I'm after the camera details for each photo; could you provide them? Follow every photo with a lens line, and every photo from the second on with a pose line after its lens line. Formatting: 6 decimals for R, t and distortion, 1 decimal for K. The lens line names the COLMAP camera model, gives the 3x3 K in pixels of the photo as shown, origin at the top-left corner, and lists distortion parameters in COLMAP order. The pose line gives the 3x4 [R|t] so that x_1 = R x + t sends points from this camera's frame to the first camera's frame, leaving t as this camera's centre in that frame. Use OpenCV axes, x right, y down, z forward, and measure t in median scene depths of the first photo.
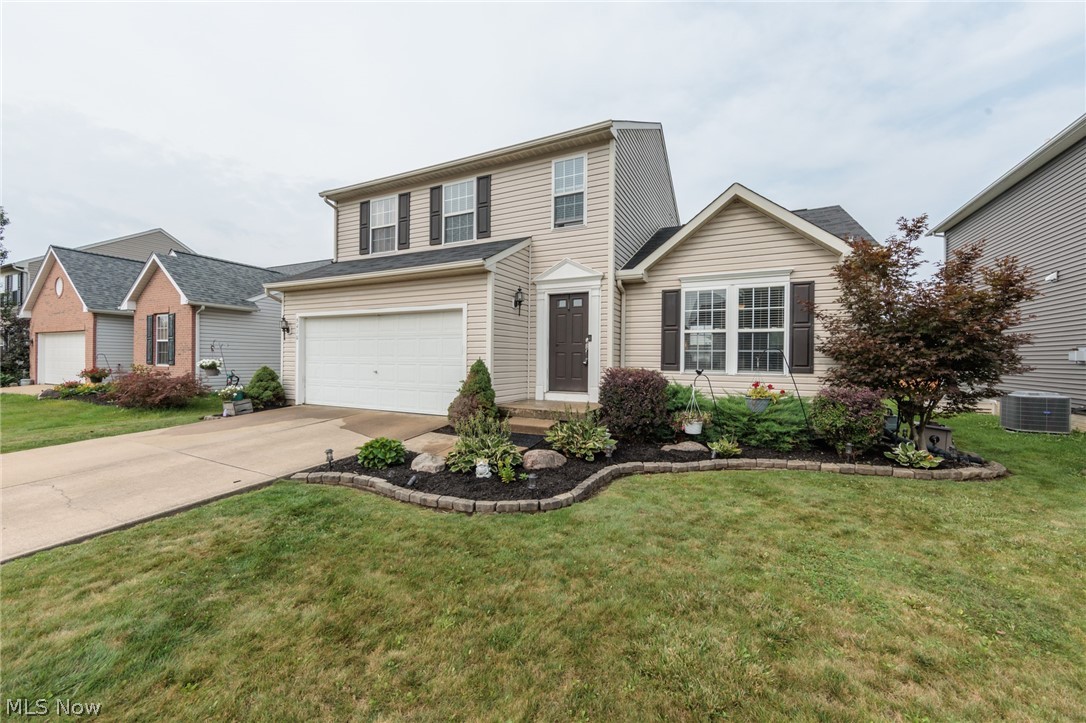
lens RADIAL K [[431.0, 0, 543.0], [0, 431.0, 361.5], [0, 0, 1]] dist [0.001195, -0.000148]
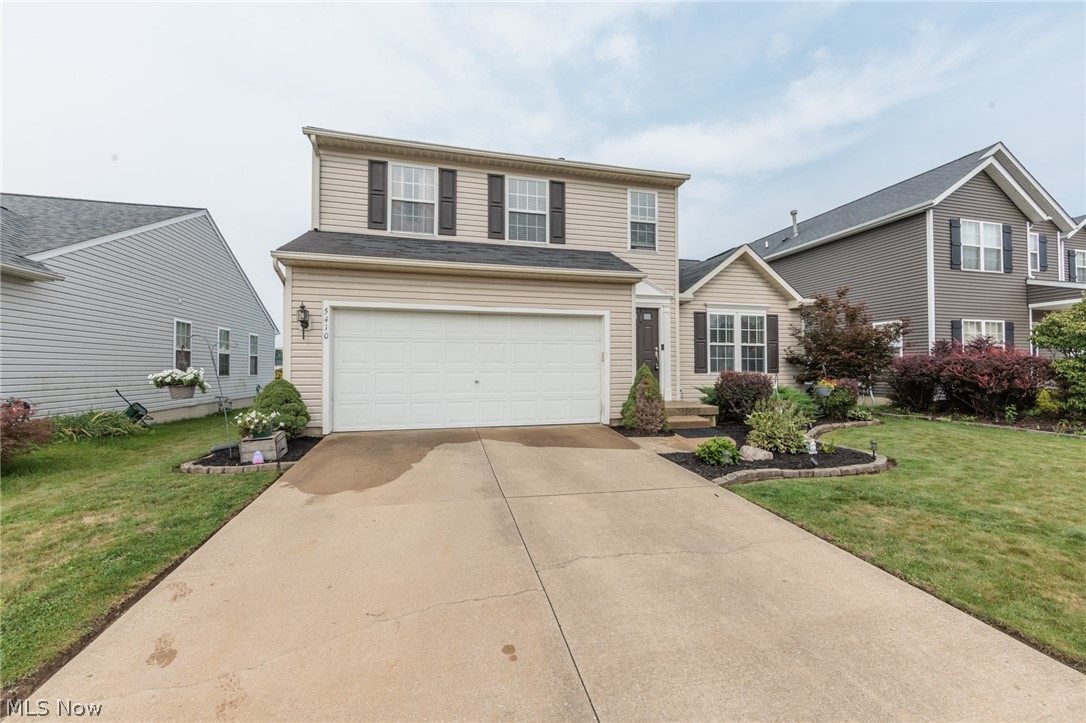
lens RADIAL K [[424.0, 0, 545.1], [0, 424.0, 360.5], [0, 0, 1]] dist [-0.002741, -0.000160]
pose [[0.757770, 0.000287, 0.652522, -0.860038], [0.010490, 0.999865, -0.012622, -0.005762], [-0.652437, 0.016409, 0.757665, 0.308049]]
